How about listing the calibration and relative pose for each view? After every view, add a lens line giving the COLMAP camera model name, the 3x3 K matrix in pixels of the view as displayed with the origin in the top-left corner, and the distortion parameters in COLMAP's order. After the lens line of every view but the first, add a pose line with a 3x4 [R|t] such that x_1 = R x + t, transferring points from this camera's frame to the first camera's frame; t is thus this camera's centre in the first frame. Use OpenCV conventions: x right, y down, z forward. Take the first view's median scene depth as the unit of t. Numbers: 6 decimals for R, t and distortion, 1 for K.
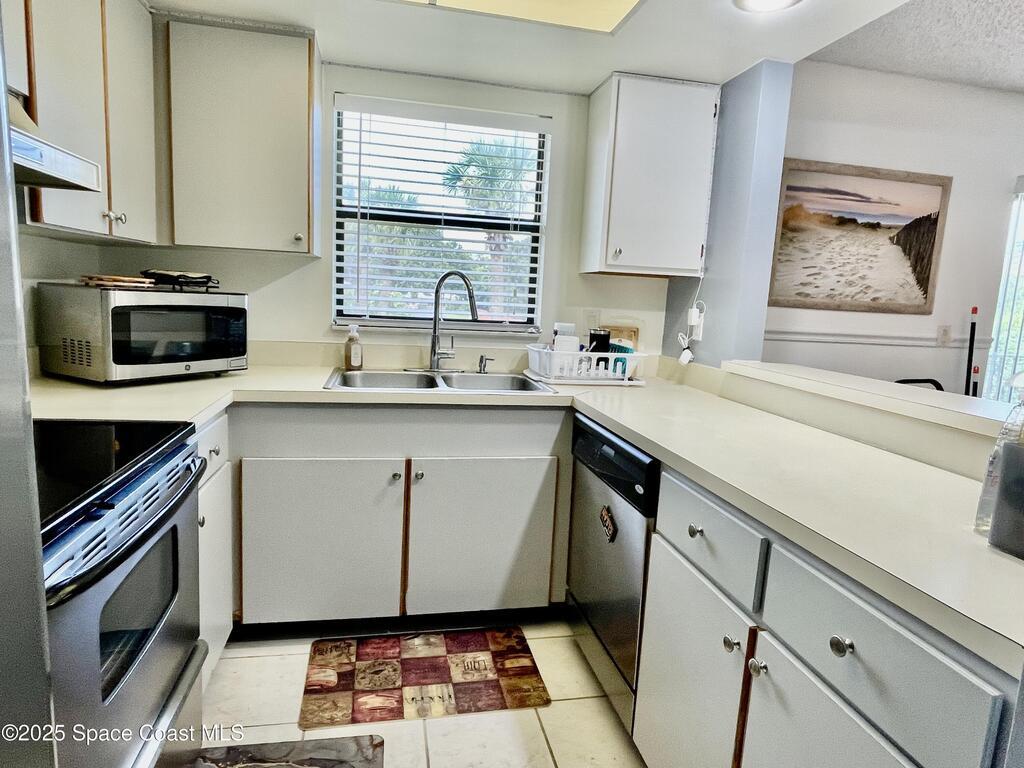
lens RADIAL K [[604.3, 0, 511.7], [0, 604.3, 379.6], [0, 0, 1]] dist [-0.018156, -0.000213]
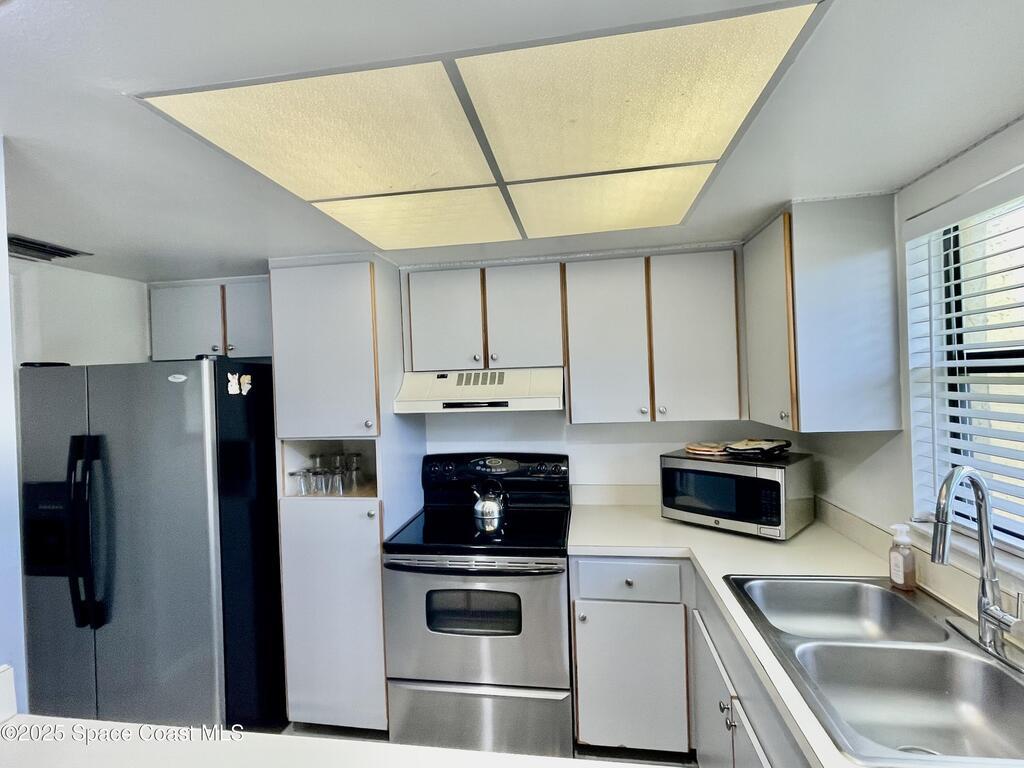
lens RADIAL K [[509.0, 0, 505.4], [0, 509.0, 383.2], [0, 0, 1]] dist [-0.003570, -0.000520]
pose [[-0.360095, -0.035677, -0.932233, 0.400478], [-0.114748, 0.993375, 0.006307, -0.173539], [0.925832, 0.109243, -0.361803, 0.630645]]
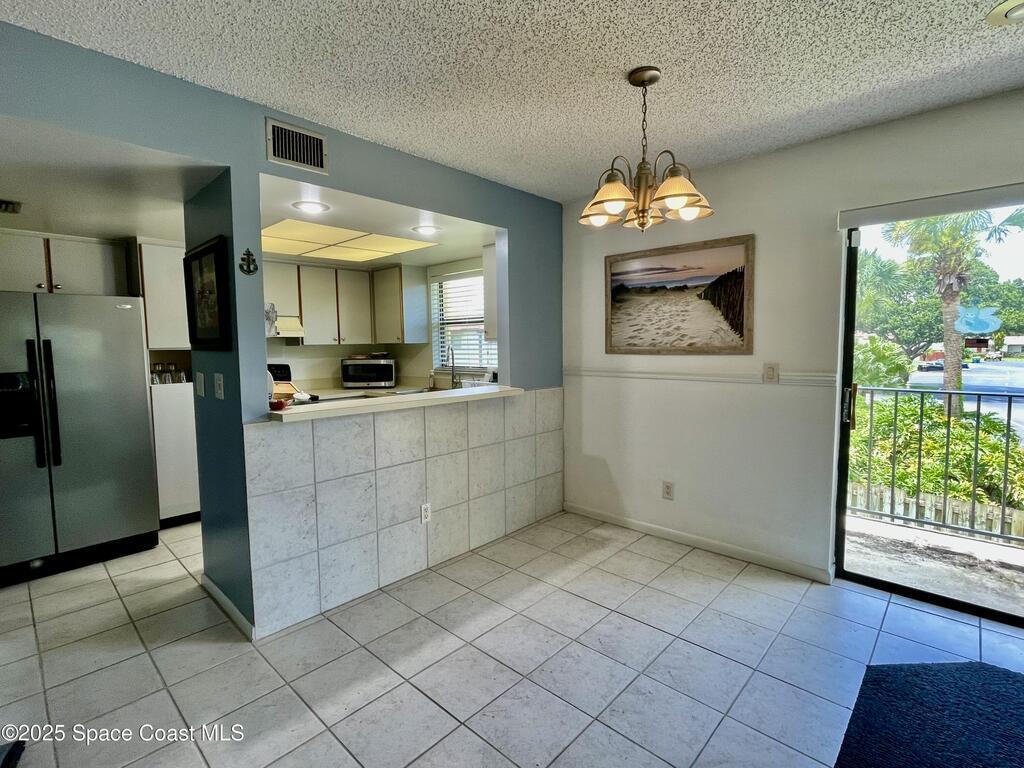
lens RADIAL K [[500.0, 0, 503.5], [0, 500.0, 380.7], [0, 0, 1]] dist [0.000071, -0.000145]
pose [[0.567056, 0.003055, -0.823673, 1.273421], [-0.069944, 0.996560, -0.044456, 0.016299], [0.820704, 0.082820, 0.565319, 0.093741]]
